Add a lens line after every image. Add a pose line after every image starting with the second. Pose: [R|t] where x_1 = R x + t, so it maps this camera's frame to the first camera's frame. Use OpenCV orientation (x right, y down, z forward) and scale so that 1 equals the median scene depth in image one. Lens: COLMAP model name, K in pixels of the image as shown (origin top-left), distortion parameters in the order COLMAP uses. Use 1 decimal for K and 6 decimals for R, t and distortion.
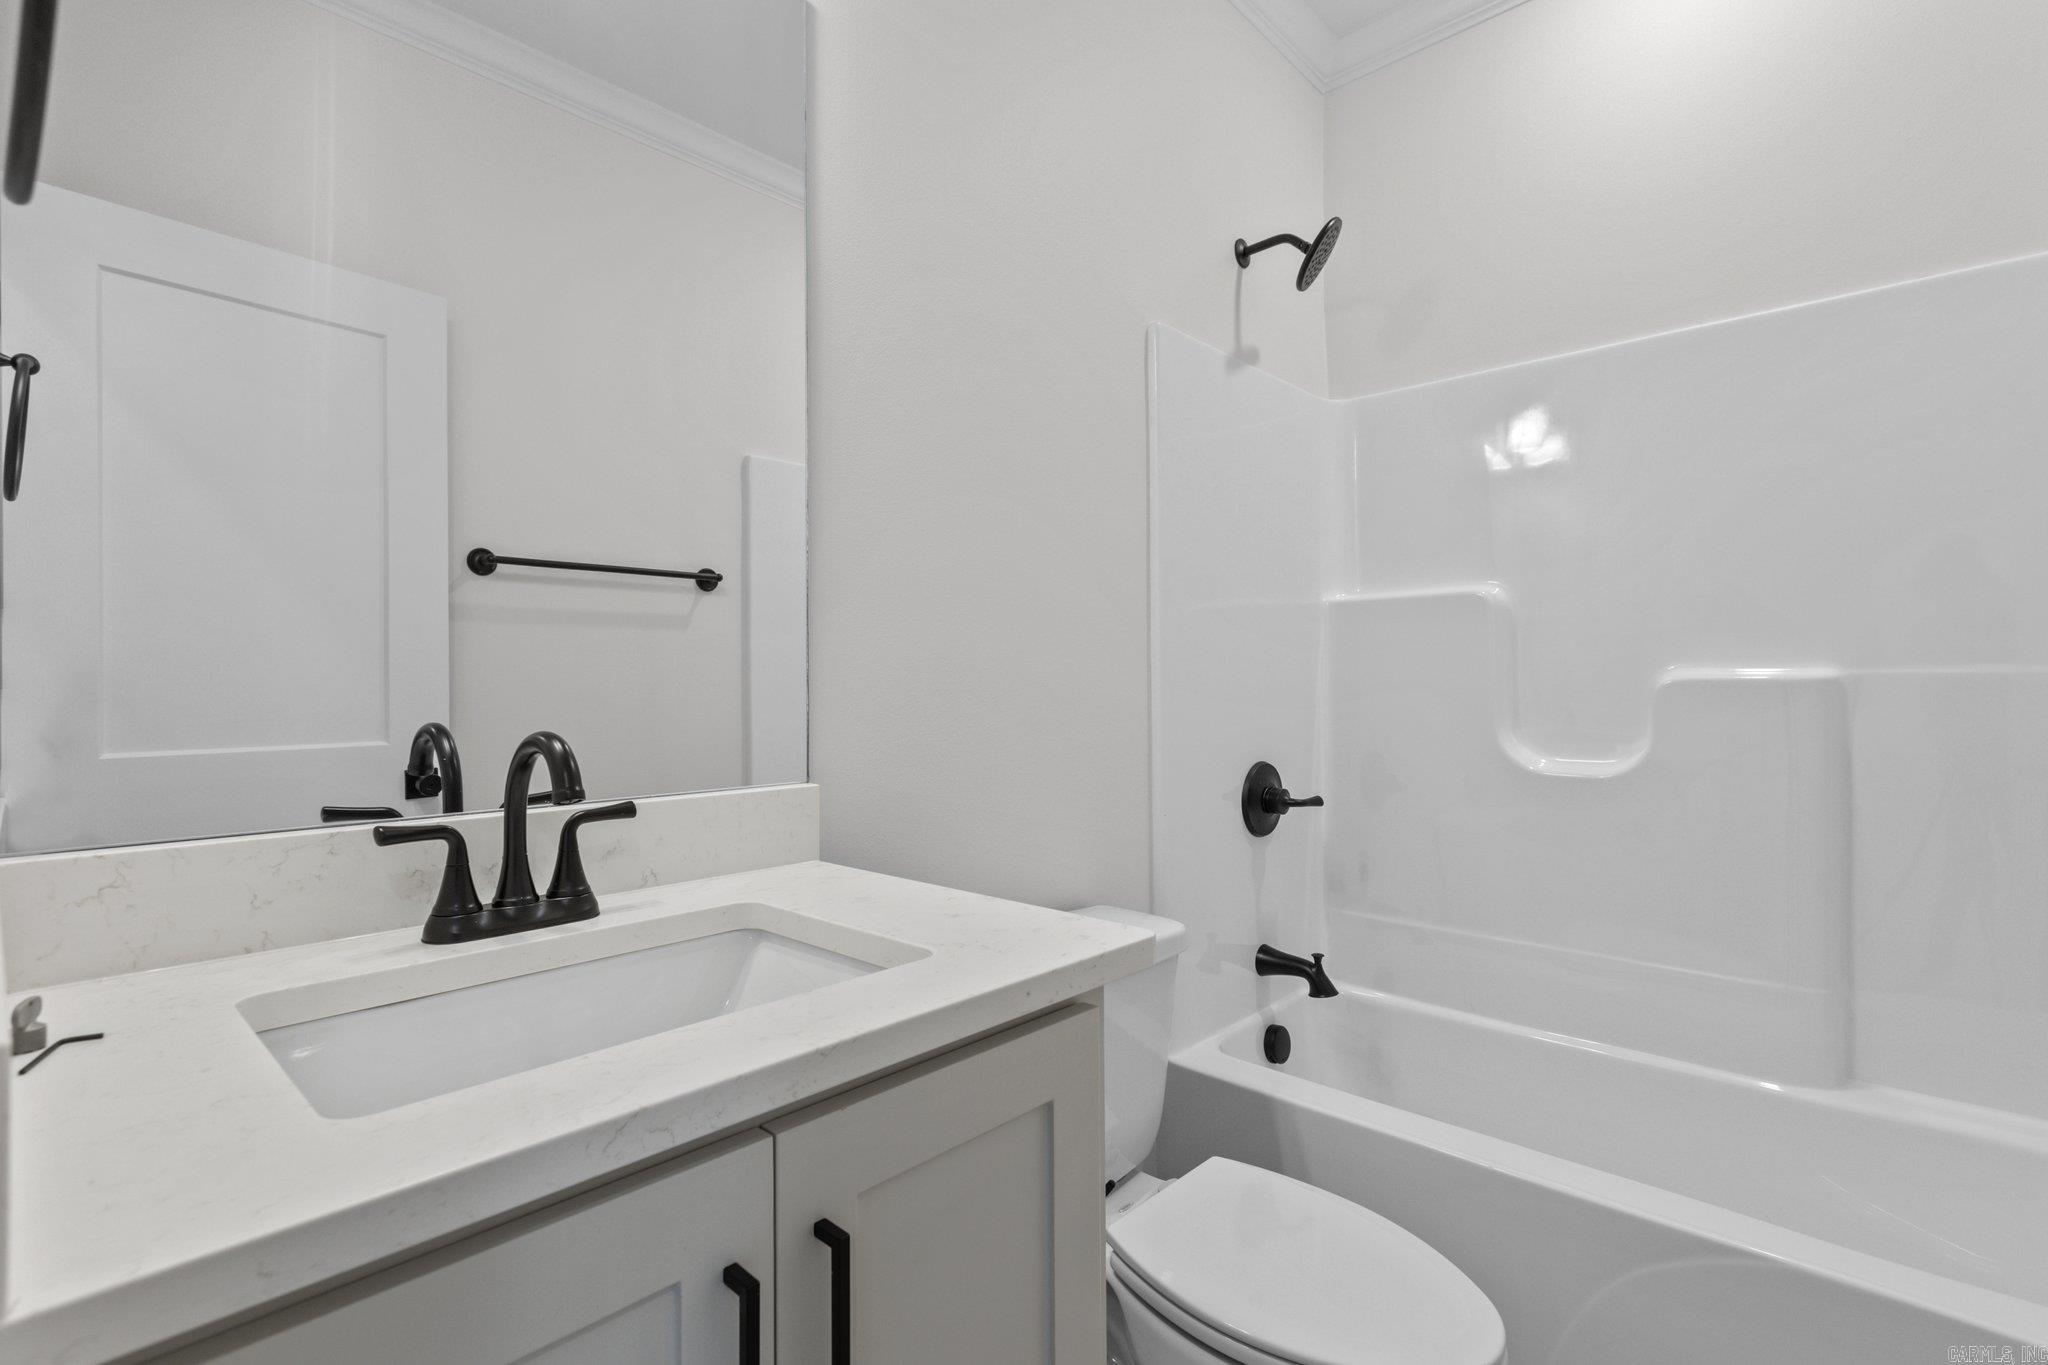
lens RADIAL K [[963.5, 0, 1004.9], [0, 963.5, 683.9], [0, 0, 1]] dist [0.013840, 0.000130]
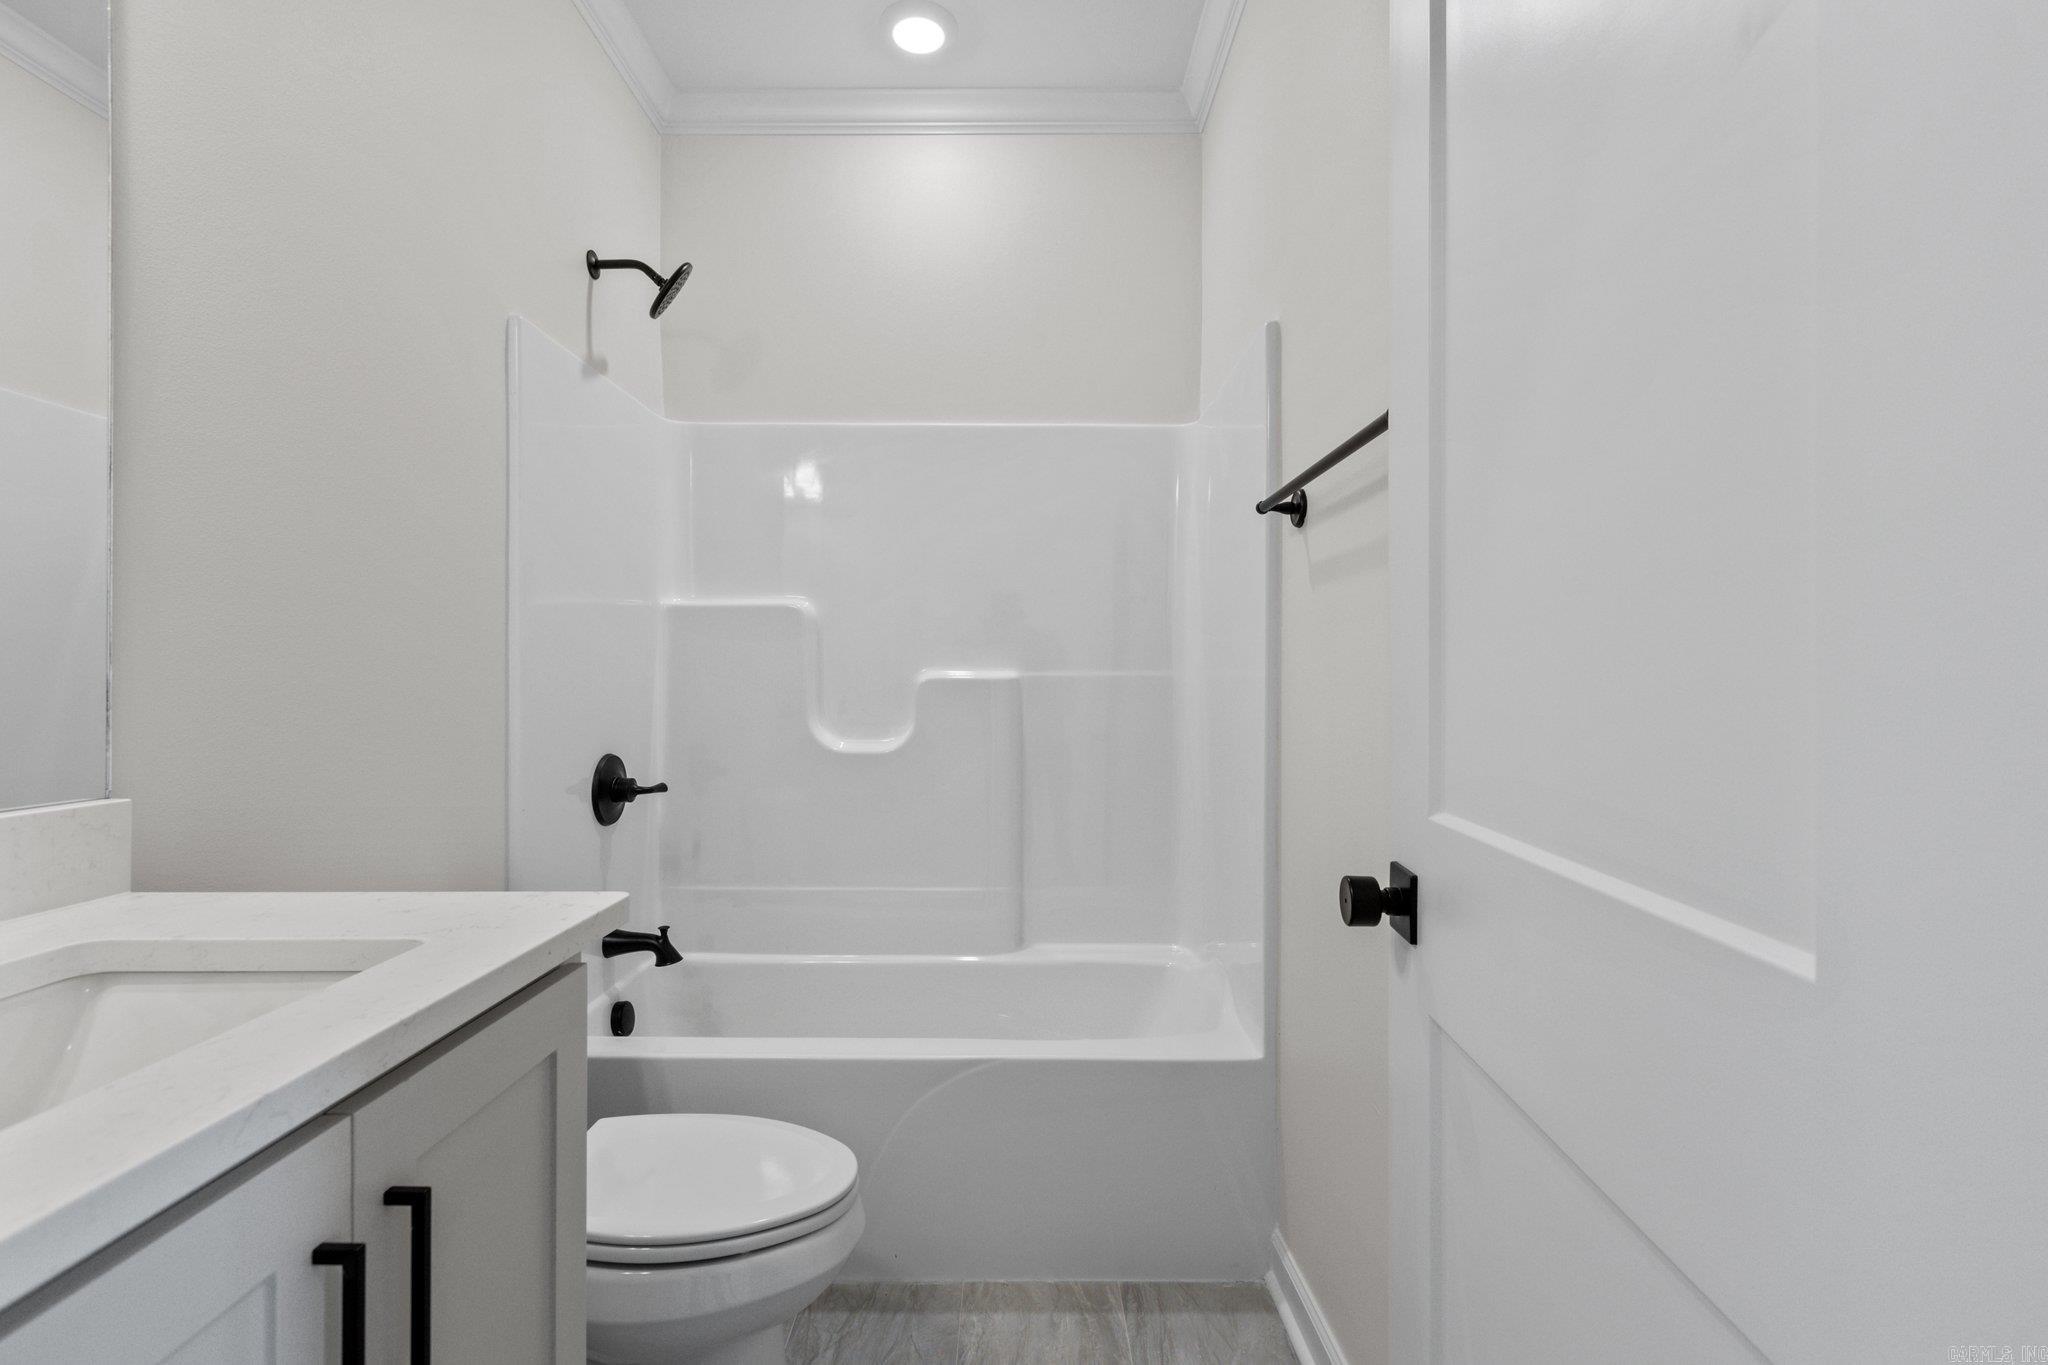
lens RADIAL K [[963.5, 0, 1004.9], [0, 963.5, 683.9], [0, 0, 1]] dist [0.013840, 0.000130]
pose [[0.739459, 0.003525, 0.673192, -0.129079], [-0.005322, 0.999986, 0.000610, 0.001604], [-0.673180, -0.004034, 0.739467, -0.069937]]
